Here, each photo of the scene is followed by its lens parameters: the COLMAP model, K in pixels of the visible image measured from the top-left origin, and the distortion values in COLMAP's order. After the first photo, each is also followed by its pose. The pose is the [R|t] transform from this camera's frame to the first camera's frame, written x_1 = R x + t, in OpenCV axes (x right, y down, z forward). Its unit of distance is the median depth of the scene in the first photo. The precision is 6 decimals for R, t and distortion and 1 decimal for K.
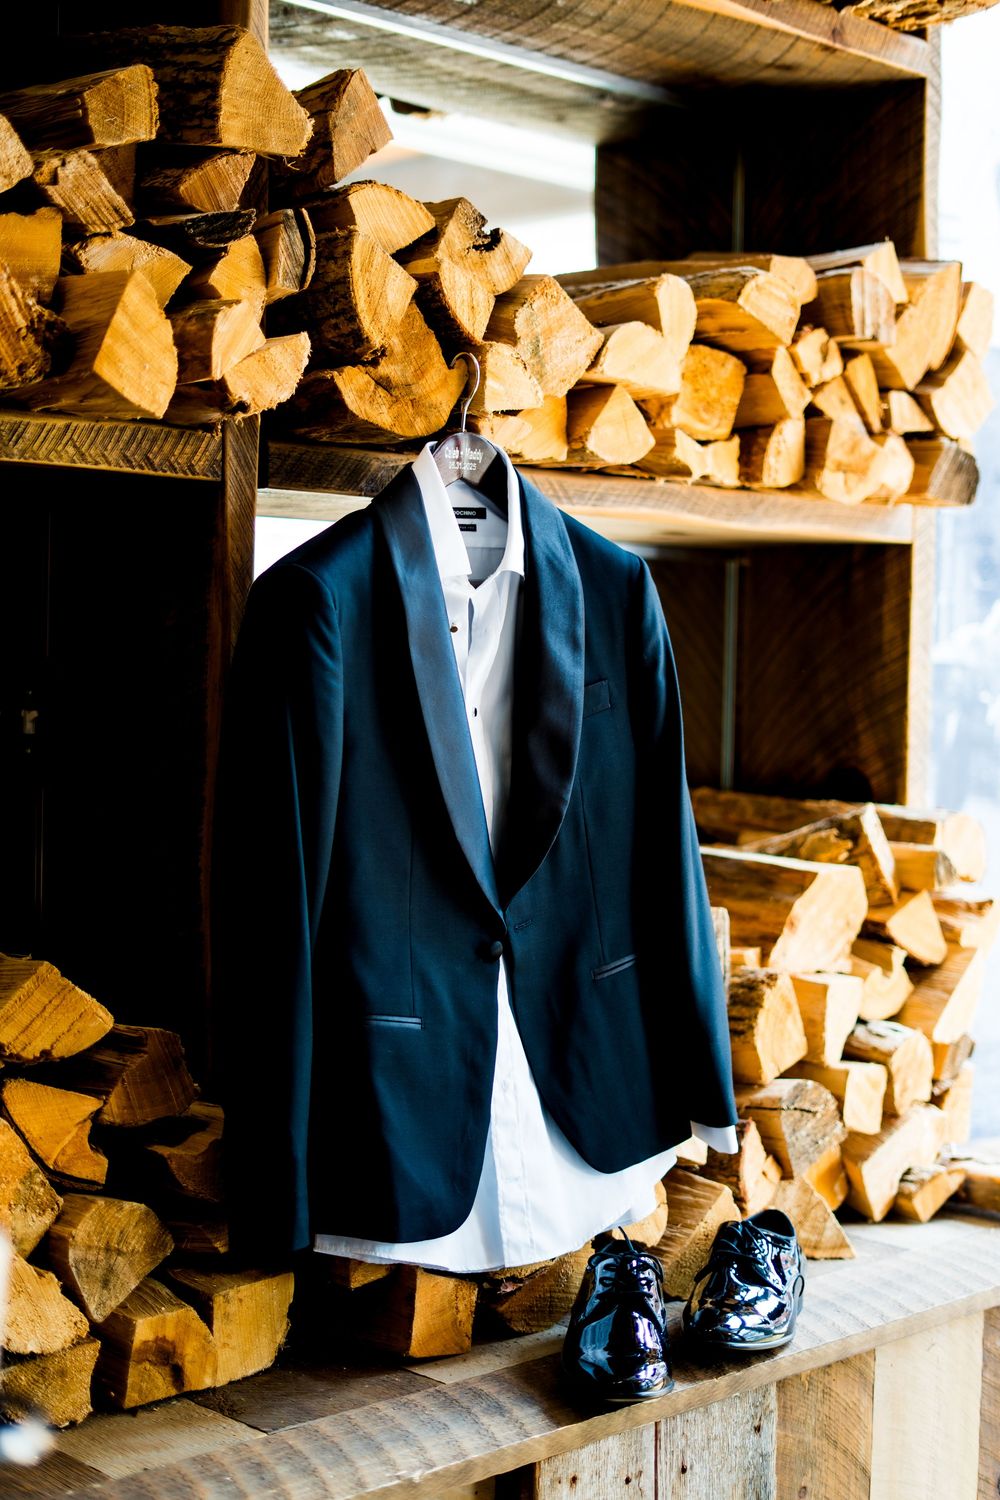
lens RADIAL K [[2165.0, 0, 500.0], [0, 2165.0, 748.0], [0, 0, 1]] dist [-0.022917, 0.000000]
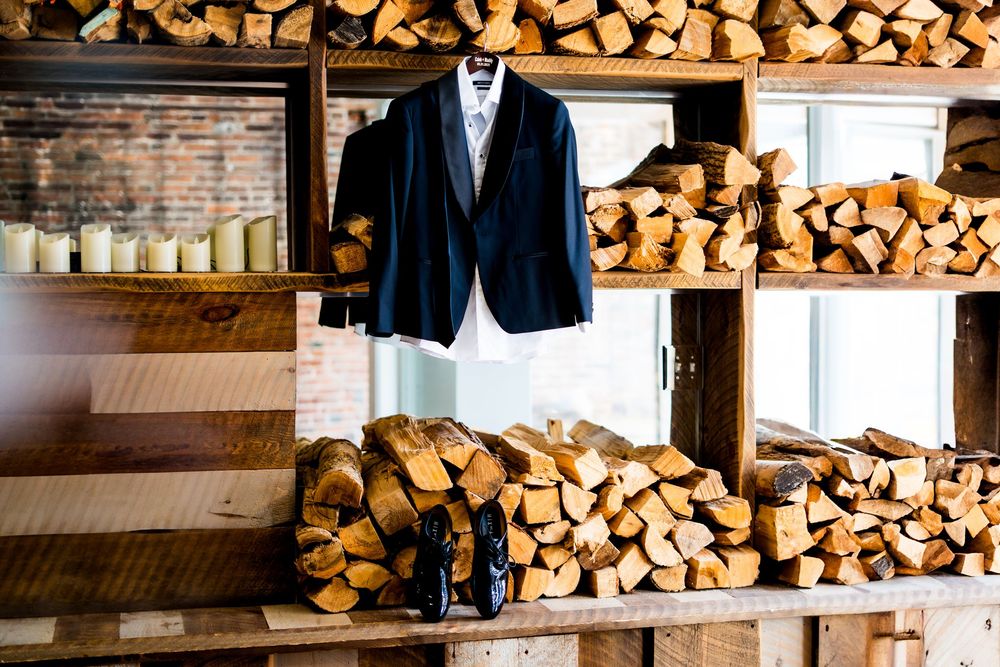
lens RADIAL K [[1443.4, 0, 500.3], [0, 1443.4, 334.3], [0, 0, 1]] dist [-0.022917, 0.000000]
pose [[0.862676, -0.006445, -0.505715, 0.636364], [0.002909, 0.999965, -0.007782, -0.049638], [0.505748, 0.005243, 0.862665, -0.949411]]
